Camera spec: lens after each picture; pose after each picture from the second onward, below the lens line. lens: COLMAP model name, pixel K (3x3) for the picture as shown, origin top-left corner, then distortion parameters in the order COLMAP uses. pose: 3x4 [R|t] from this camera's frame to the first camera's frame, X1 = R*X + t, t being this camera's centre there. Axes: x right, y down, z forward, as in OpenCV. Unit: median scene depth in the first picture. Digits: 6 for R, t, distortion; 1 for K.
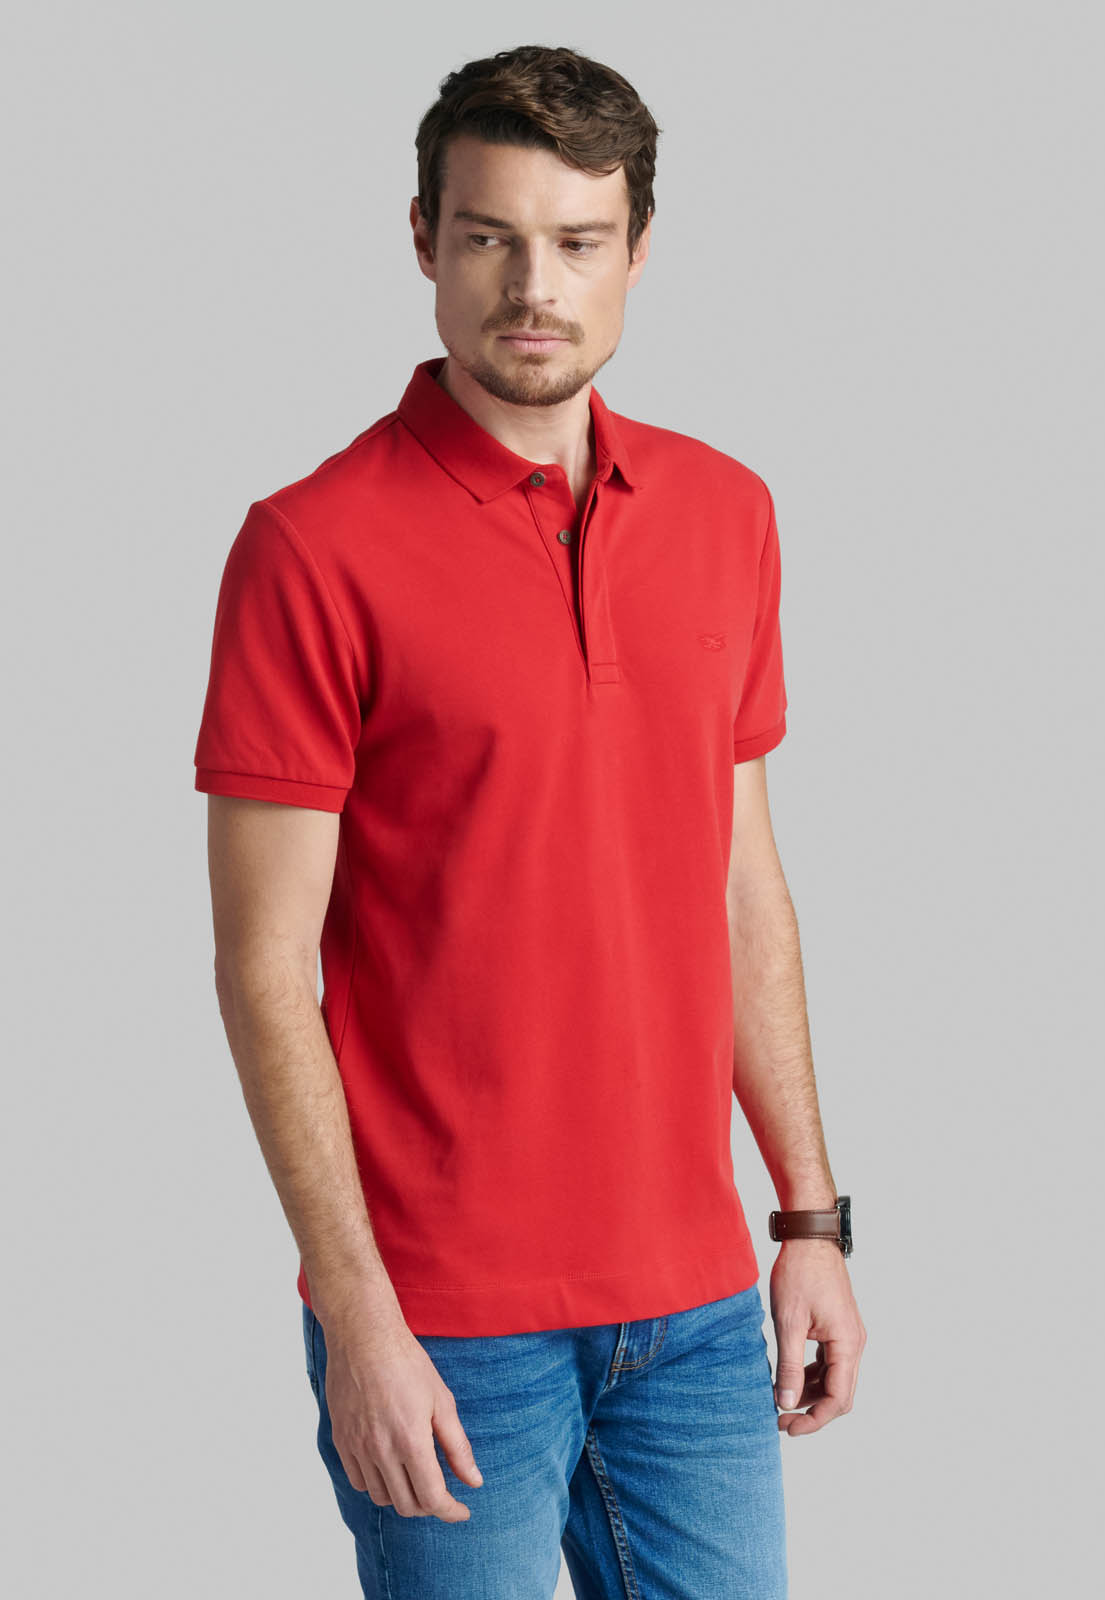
lens RADIAL K [[4013.0, 0, 552.5], [0, 4013.0, 800.0], [0, 0, 1]] dist [-0.007361, -0.216566]
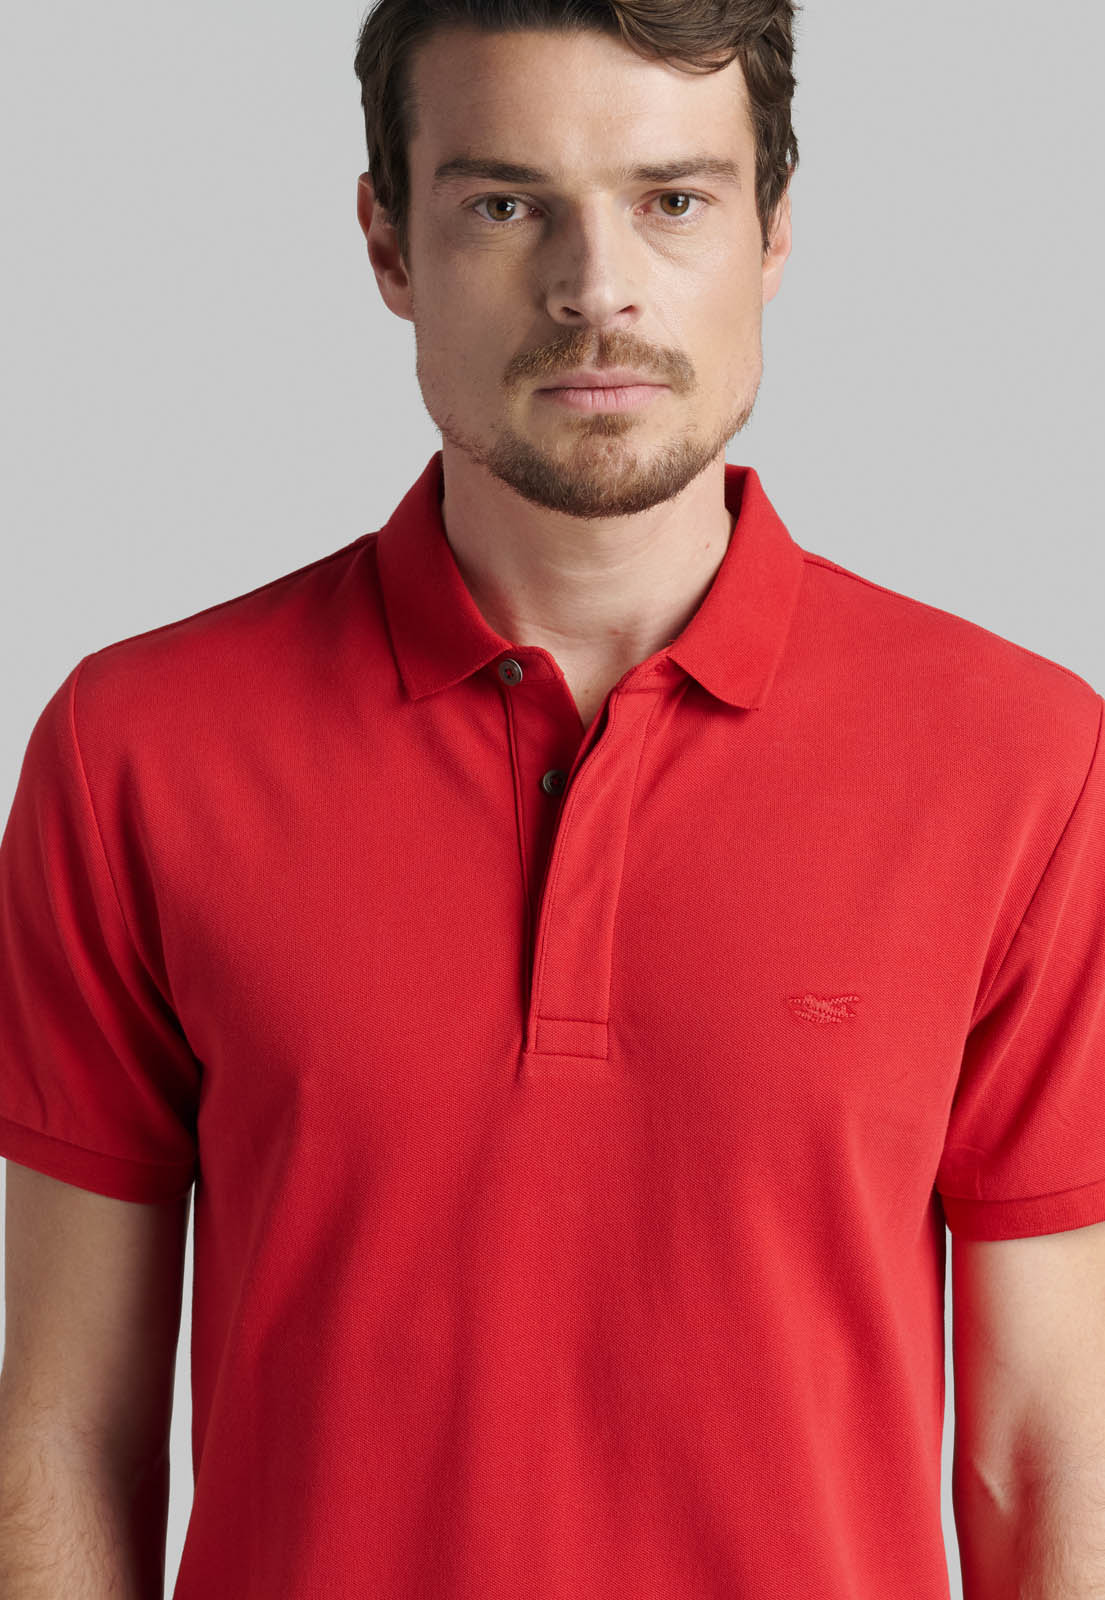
lens RADIAL K [[3952.7, 0, 552.5], [0, 3952.7, 800.0], [0, 0, 1]] dist [0.004633, -0.208984]
pose [[0.996438, -0.084252, -0.003554, -0.014055], [0.083402, 0.990857, -0.106049, -0.004805], [0.012456, 0.105375, 0.994355, 0.479626]]
